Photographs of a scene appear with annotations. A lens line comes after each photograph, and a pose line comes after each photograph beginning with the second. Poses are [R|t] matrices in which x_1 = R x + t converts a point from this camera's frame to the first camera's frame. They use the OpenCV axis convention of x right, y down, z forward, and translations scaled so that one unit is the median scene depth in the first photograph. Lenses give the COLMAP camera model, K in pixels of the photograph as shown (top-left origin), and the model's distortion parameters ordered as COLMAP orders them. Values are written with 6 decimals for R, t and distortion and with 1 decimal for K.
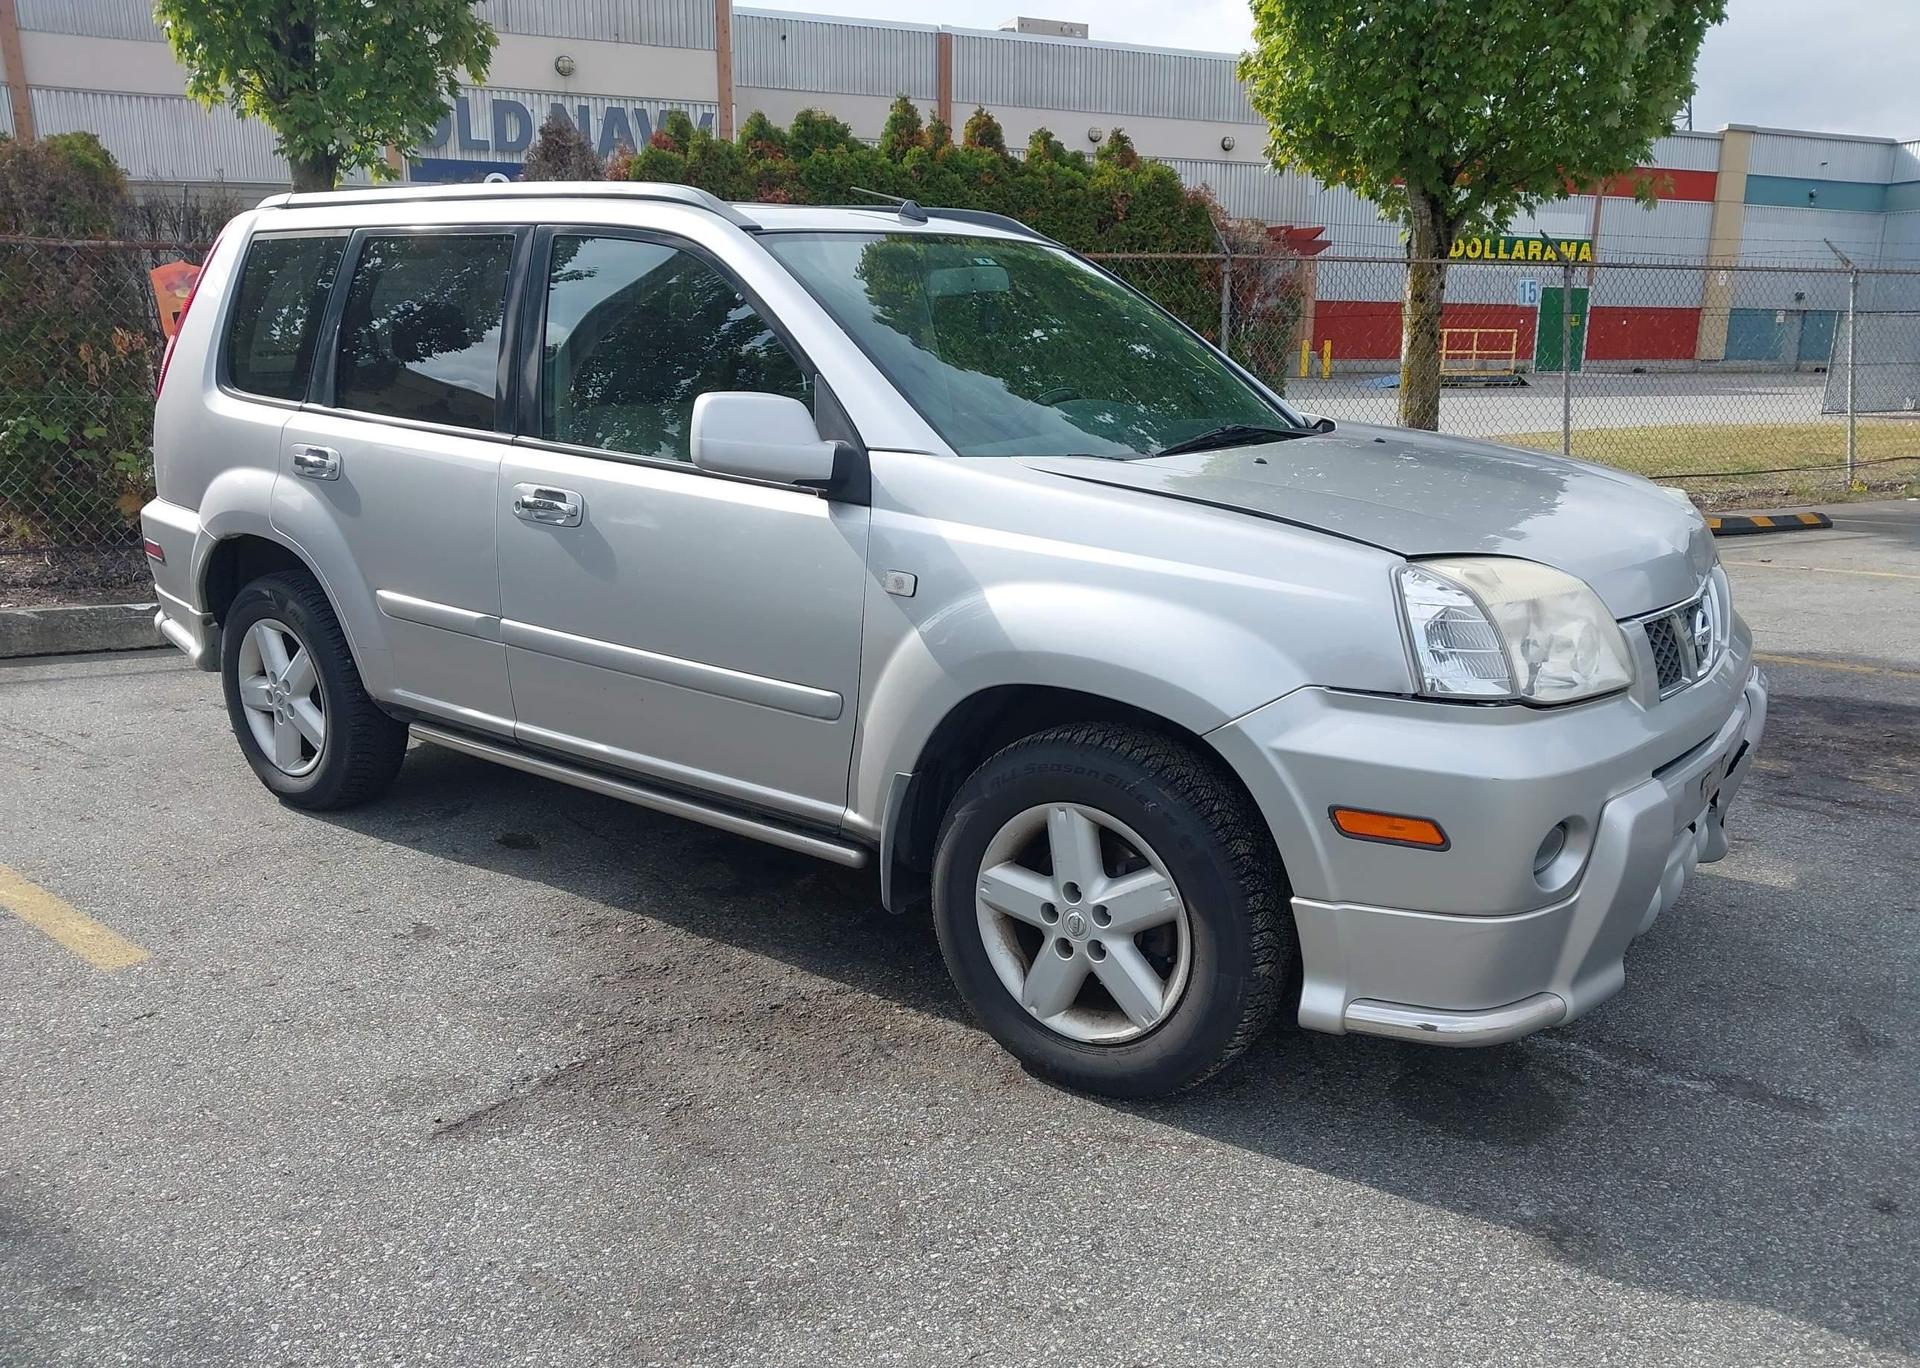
lens RADIAL K [[1511.5, 0, 971.9], [0, 1511.5, 683.8], [0, 0, 1]] dist [0.029685, -0.034234]
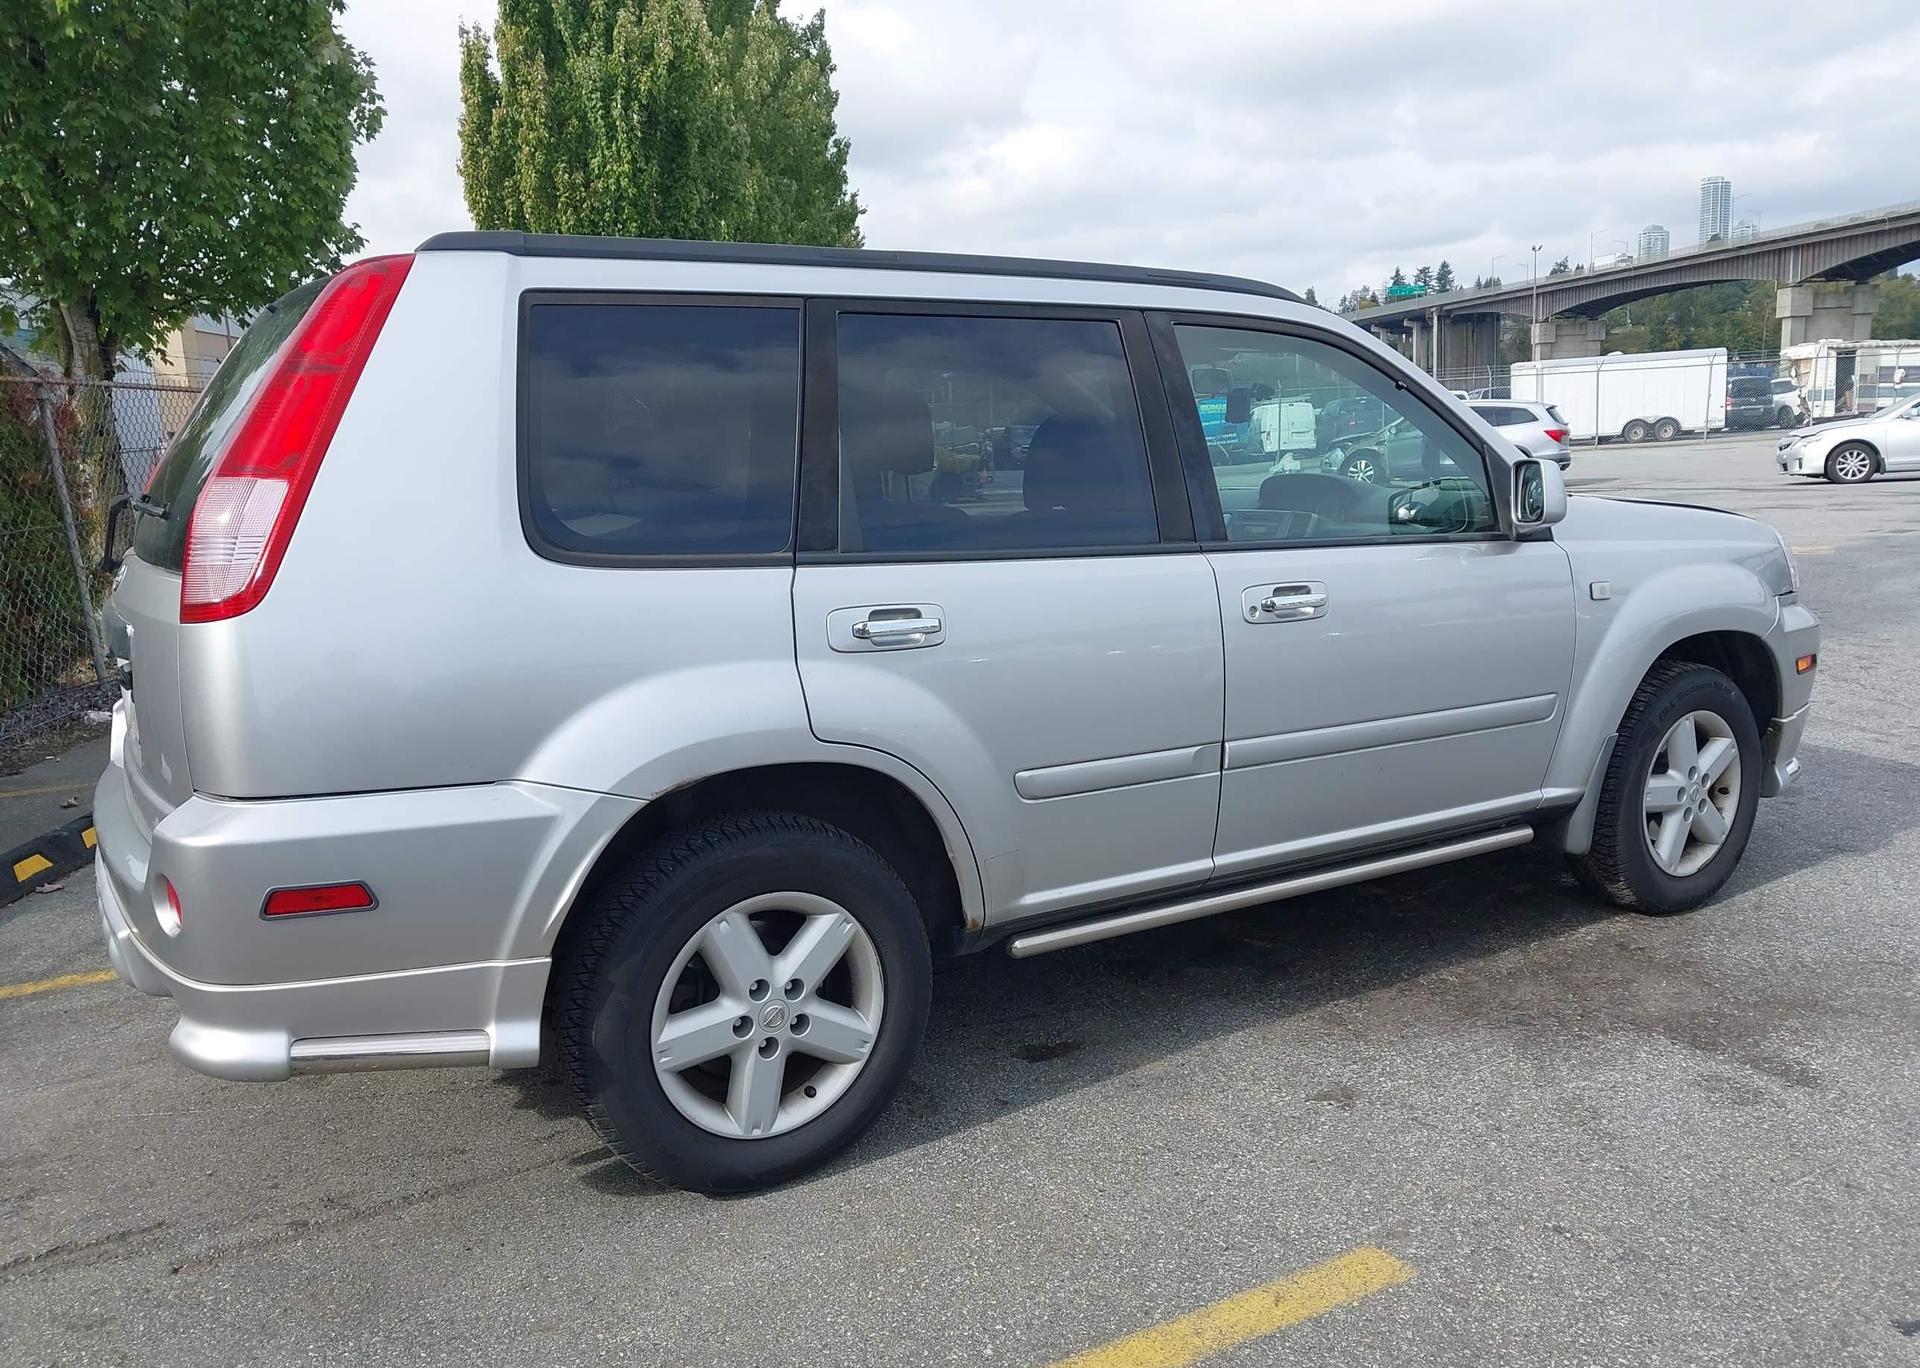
lens RADIAL K [[1511.5, 0, 965.2], [0, 1511.5, 682.0], [0, 0, 1]] dist [0.029685, -0.034234]
pose [[0.371189, -0.168248, 0.913187, -1.213203], [0.253481, 0.964455, 0.074659, -0.189051], [-0.893289, 0.203763, 0.400643, 0.799794]]
